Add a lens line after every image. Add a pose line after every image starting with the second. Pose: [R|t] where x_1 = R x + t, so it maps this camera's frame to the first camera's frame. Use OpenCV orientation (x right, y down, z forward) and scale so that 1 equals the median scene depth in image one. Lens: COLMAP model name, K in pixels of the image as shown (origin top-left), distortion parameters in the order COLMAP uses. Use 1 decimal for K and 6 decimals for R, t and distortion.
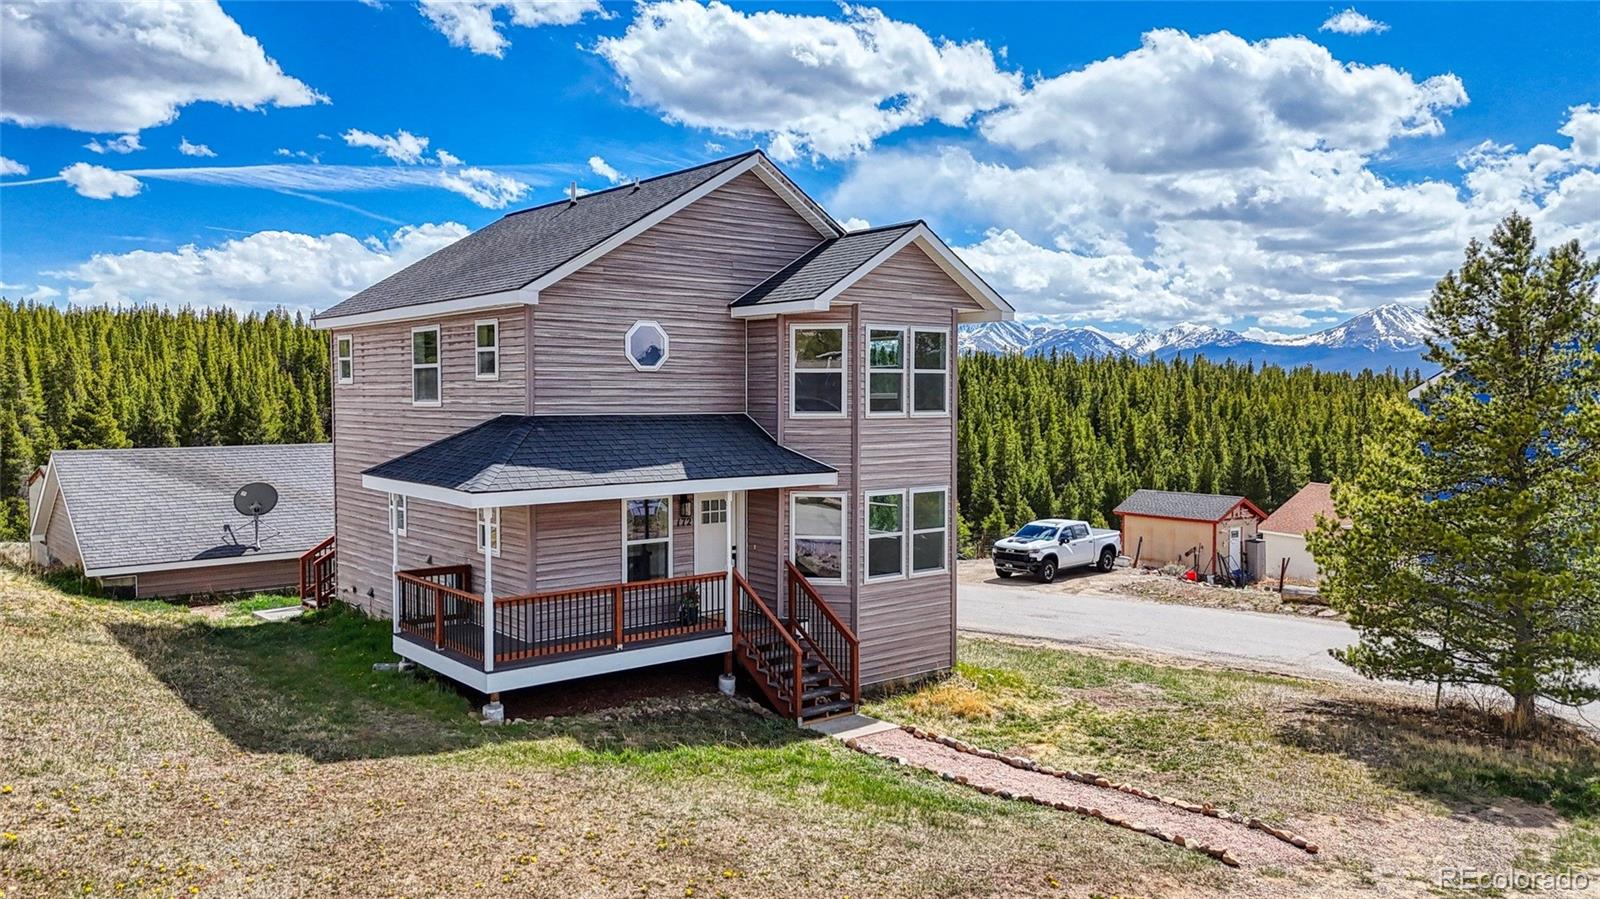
lens RADIAL K [[1179.8, 0, 799.5], [0, 1179.8, 455.9], [0, 0, 1]] dist [0.080614, -0.076120]
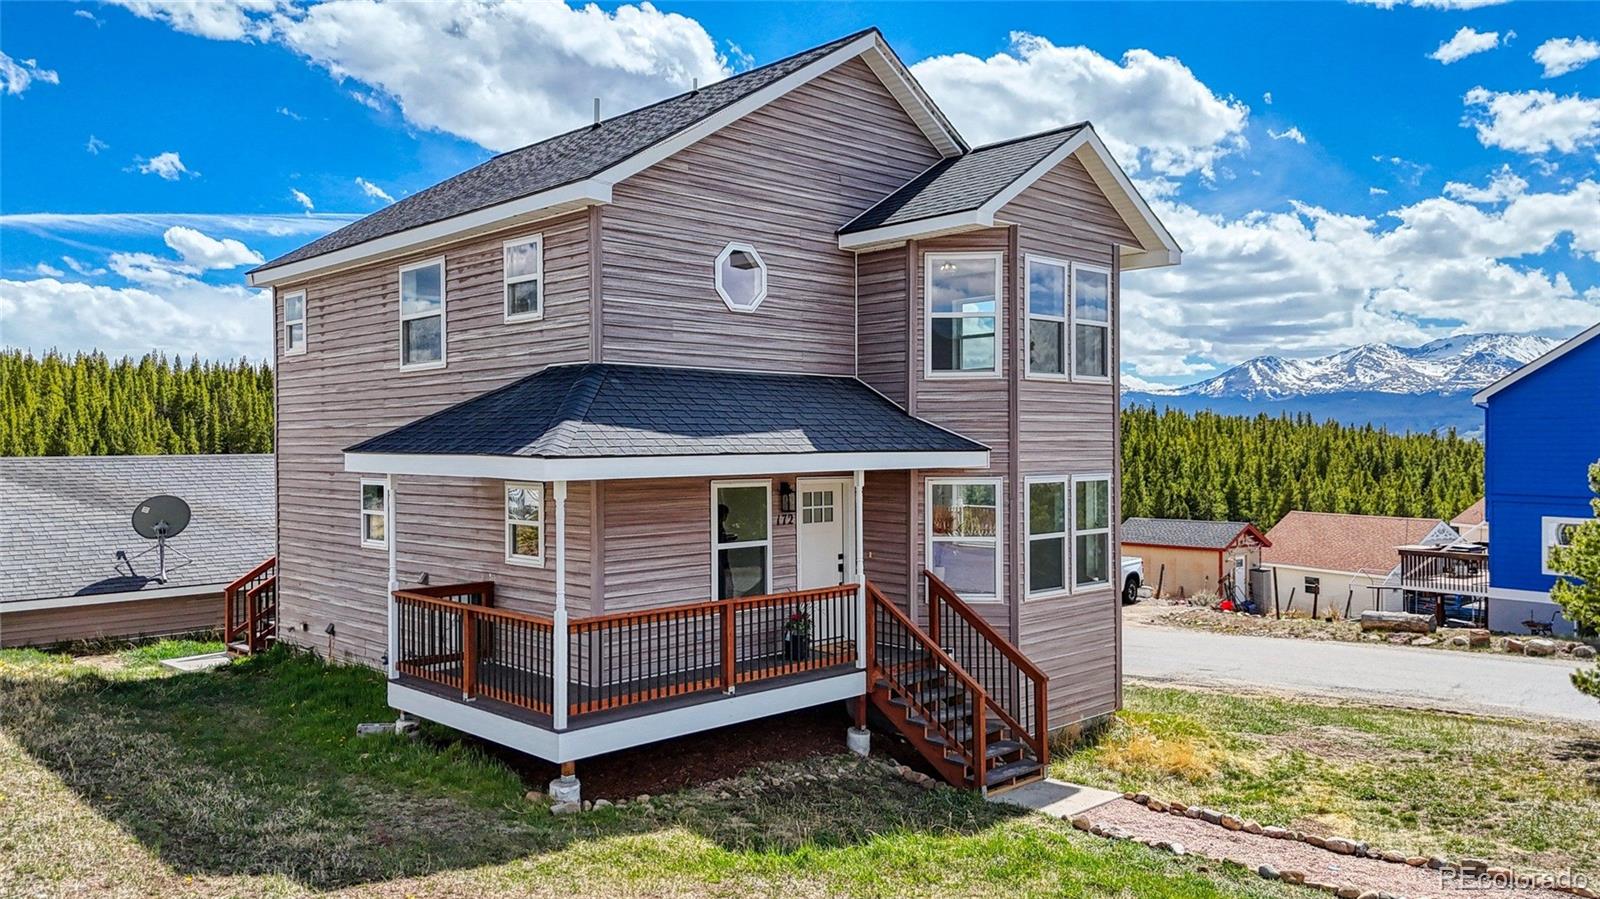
lens RADIAL K [[1179.8, 0, 799.8], [0, 1179.8, 457.3], [0, 0, 1]] dist [0.080614, -0.076120]
pose [[0.996337, -0.007034, 0.085229, -0.150242], [0.010560, 0.999104, -0.040988, 0.046921], [-0.084865, 0.041738, 0.995518, 0.261068]]
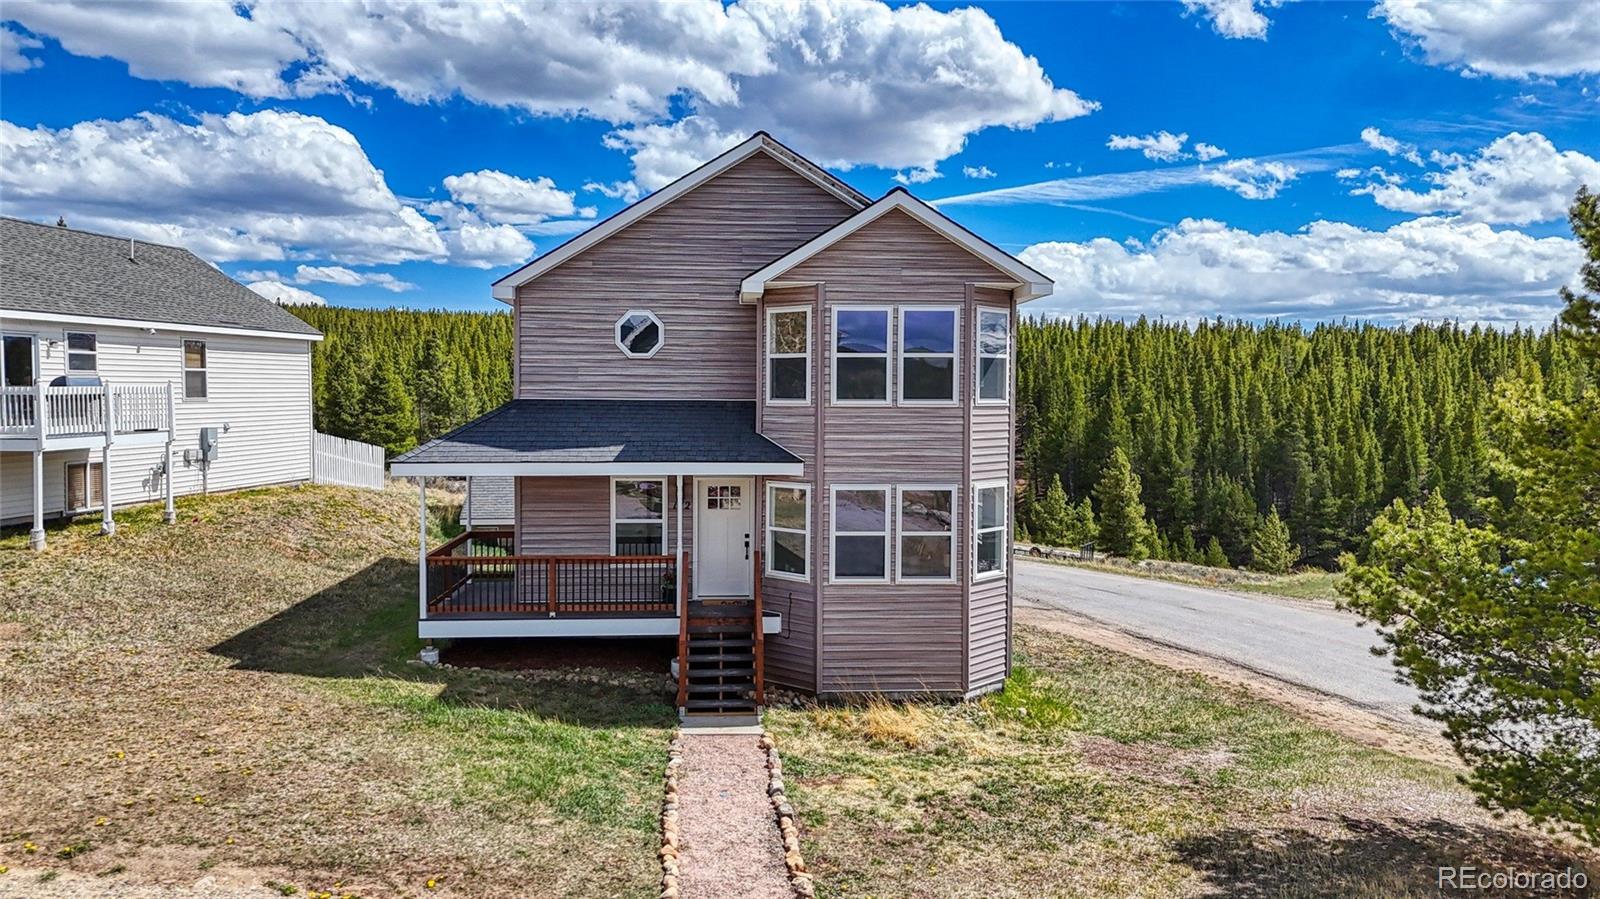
lens RADIAL K [[1179.8, 0, 793.2], [0, 1179.8, 456.5], [0, 0, 1]] dist [0.080614, -0.076120]
pose [[0.807598, 0.036257, -0.588617, 0.577016], [-0.035251, 0.999291, 0.013187, -0.003440], [0.588679, 0.010099, 0.808304, 0.227218]]
